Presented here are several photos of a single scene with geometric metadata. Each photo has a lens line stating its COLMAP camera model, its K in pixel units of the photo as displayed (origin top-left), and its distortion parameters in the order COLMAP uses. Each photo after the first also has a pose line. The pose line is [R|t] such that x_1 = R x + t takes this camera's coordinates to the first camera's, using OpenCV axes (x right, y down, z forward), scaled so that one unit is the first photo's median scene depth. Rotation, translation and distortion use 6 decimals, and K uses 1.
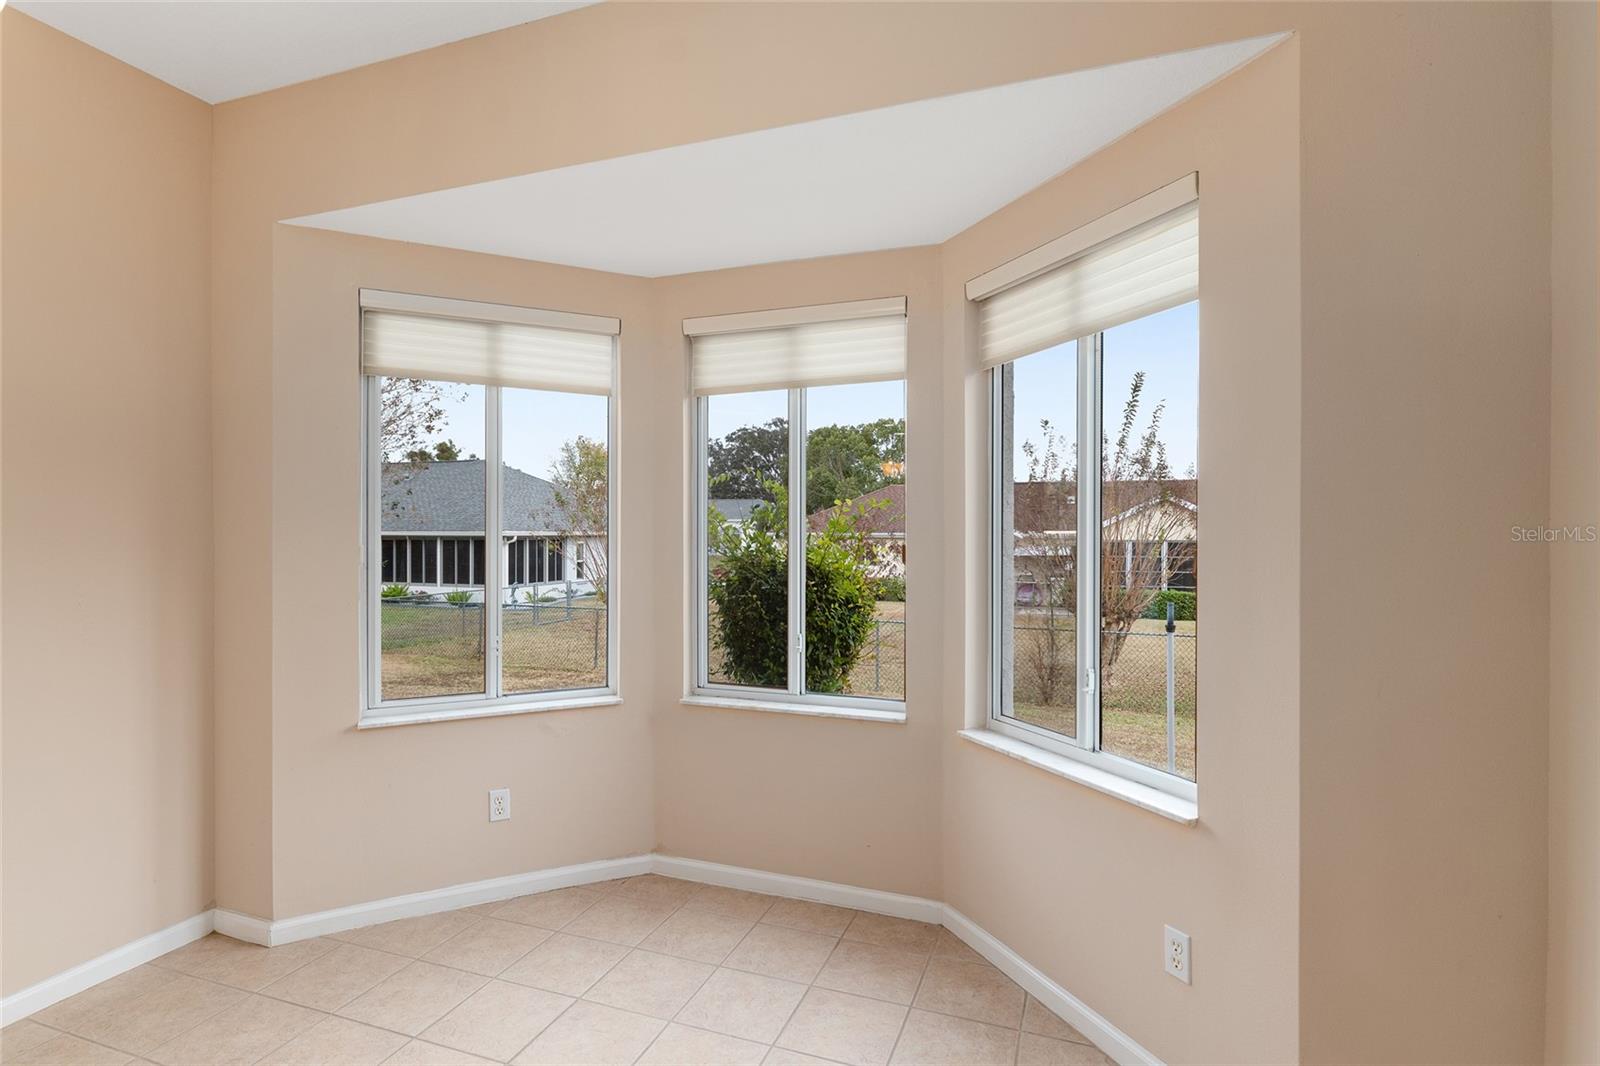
lens RADIAL K [[815.1, 0, 799.7], [0, 815.1, 531.5], [0, 0, 1]] dist [-0.001349, -0.000289]
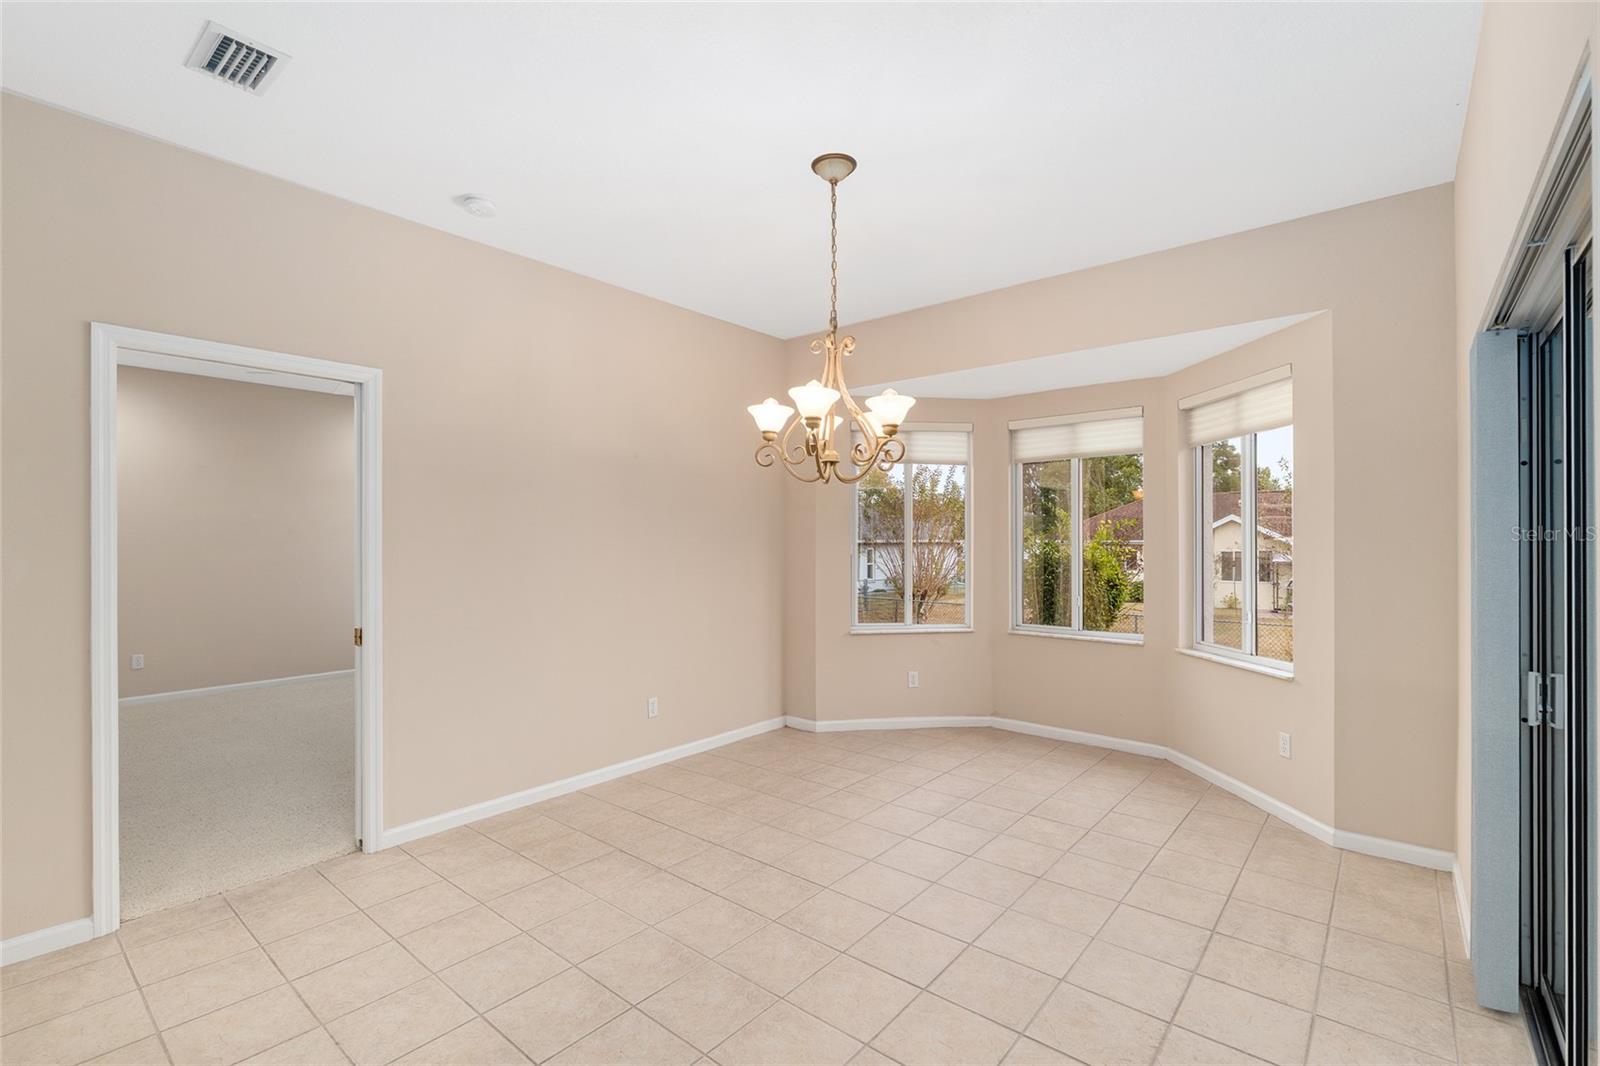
lens RADIAL K [[695.3, 0, 795.6], [0, 695.3, 537.3], [0, 0, 1]] dist [-0.015107, -0.001153]
pose [[0.934451, -0.004062, -0.356070, -0.040877], [0.002802, 0.999988, -0.004054, 0.002070], [0.356082, 0.002791, 0.934451, -0.676591]]
